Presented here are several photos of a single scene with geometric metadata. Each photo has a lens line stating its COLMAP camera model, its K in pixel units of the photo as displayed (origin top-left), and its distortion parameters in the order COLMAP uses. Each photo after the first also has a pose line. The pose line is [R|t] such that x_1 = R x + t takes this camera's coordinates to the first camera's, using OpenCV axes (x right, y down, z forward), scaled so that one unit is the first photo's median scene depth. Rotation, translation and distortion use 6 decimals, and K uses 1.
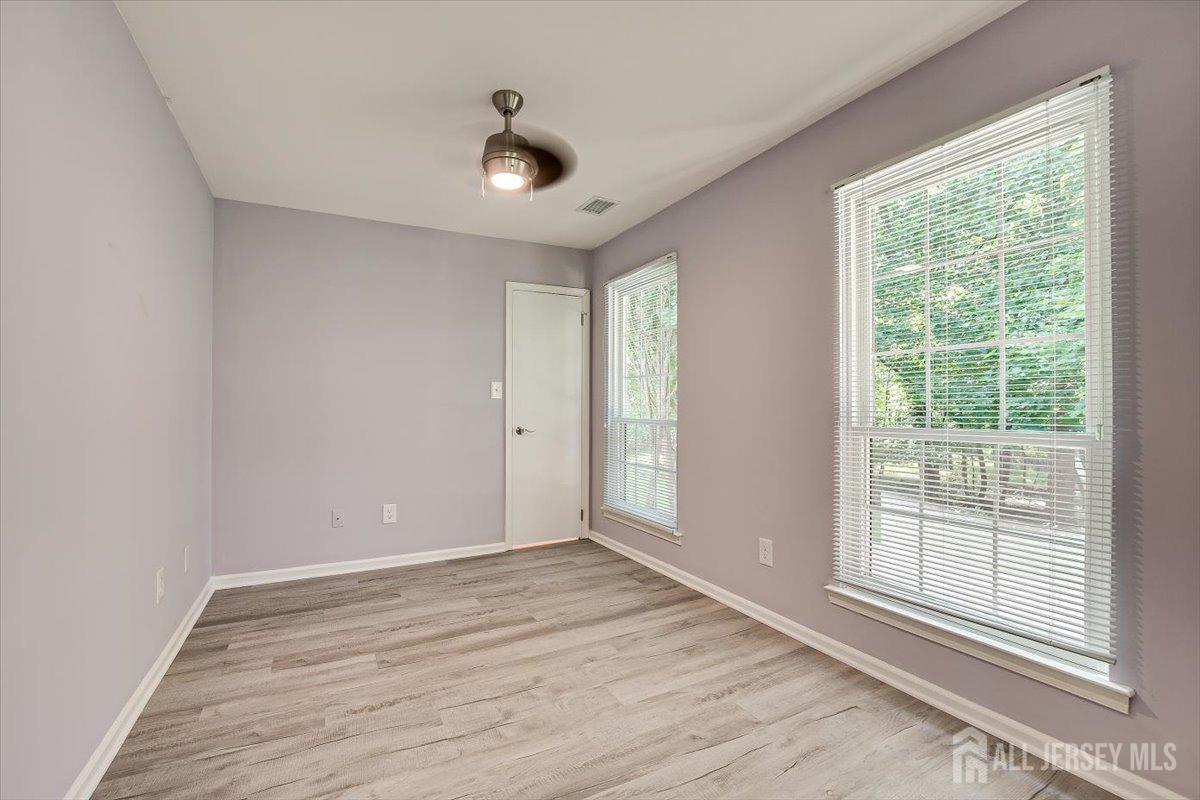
lens RADIAL K [[524.4, 0, 594.4], [0, 524.4, 403.9], [0, 0, 1]] dist [-0.025849, 0.004644]
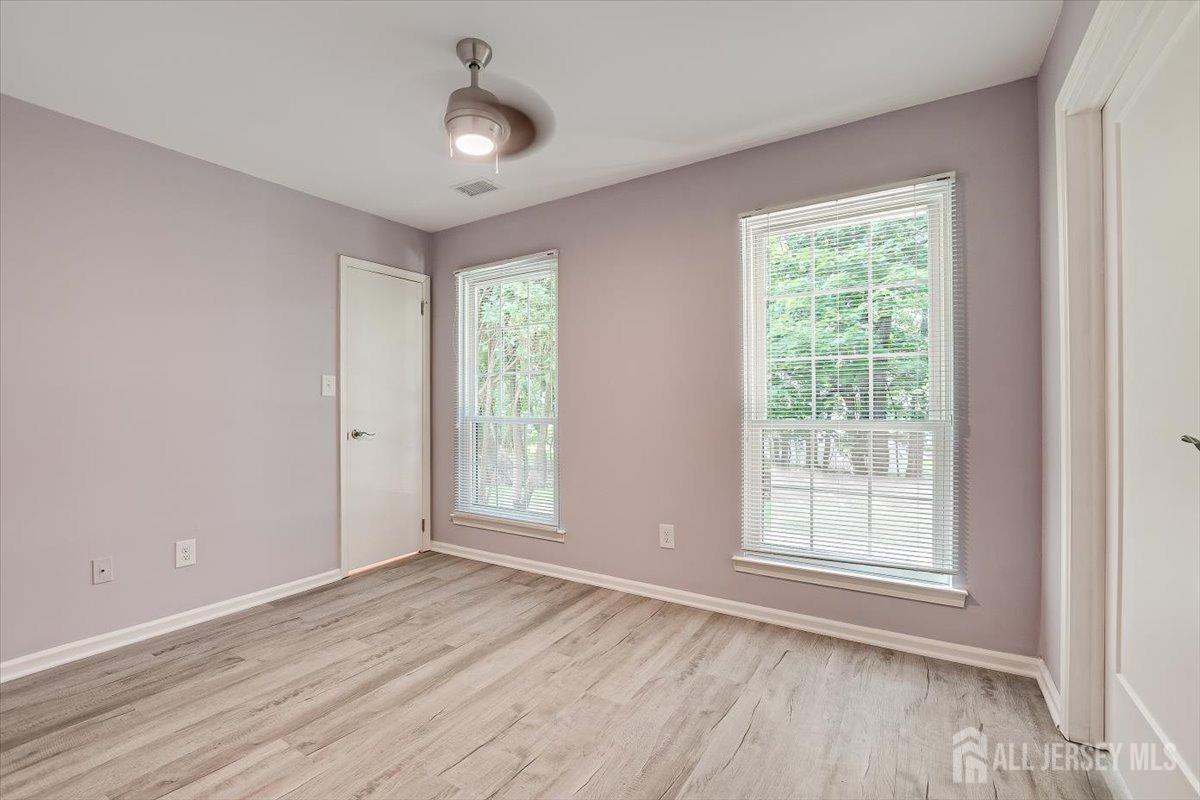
lens RADIAL K [[524.4, 0, 594.4], [0, 524.4, 403.9], [0, 0, 1]] dist [-0.025849, 0.004644]
pose [[0.865897, -0.003866, 0.500207, -0.302590], [0.002425, 0.999991, 0.003530, 0.000899], [-0.500216, -0.001844, 0.865899, 0.105832]]
